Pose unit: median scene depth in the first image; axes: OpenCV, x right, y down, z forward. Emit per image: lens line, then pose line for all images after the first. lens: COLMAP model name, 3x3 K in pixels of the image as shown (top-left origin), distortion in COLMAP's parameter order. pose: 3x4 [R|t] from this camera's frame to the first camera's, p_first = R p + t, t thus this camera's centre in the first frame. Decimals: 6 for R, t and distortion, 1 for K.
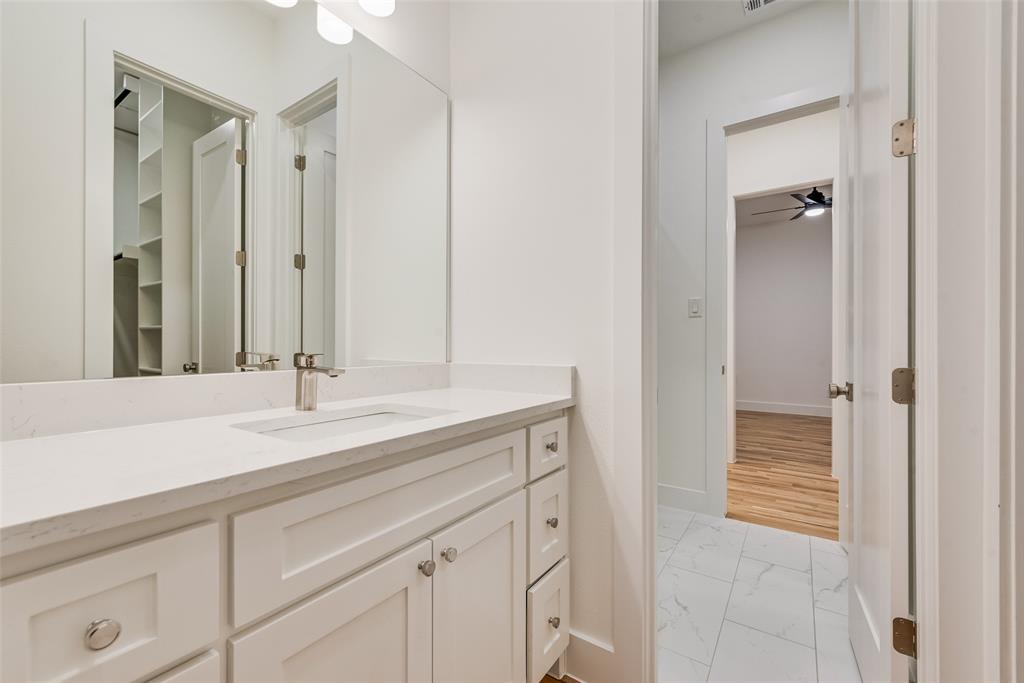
lens RADIAL K [[404.0, 0, 516.5], [0, 404.0, 345.2], [0, 0, 1]] dist [0.016624, -0.004351]
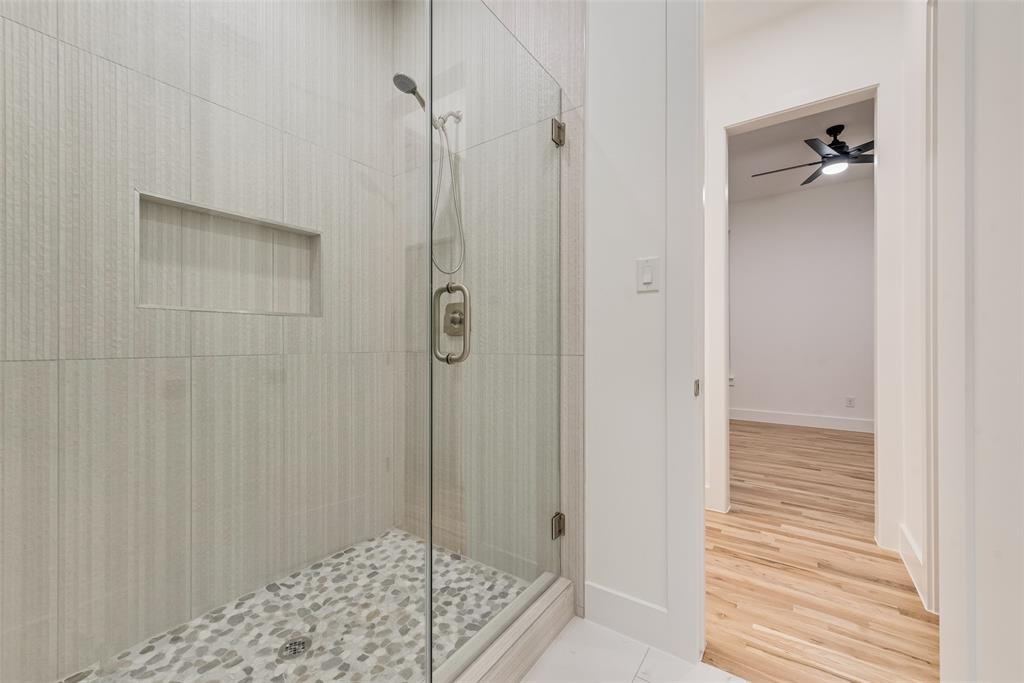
lens RADIAL K [[404.0, 0, 508.5], [0, 404.0, 341.6], [0, 0, 1]] dist [0.016624, -0.004351]
pose [[0.999847, -0.001014, -0.017481, 0.195843], [0.000991, 0.999999, -0.001326, -0.000421], [0.017482, 0.001308, 0.999846, 0.332930]]
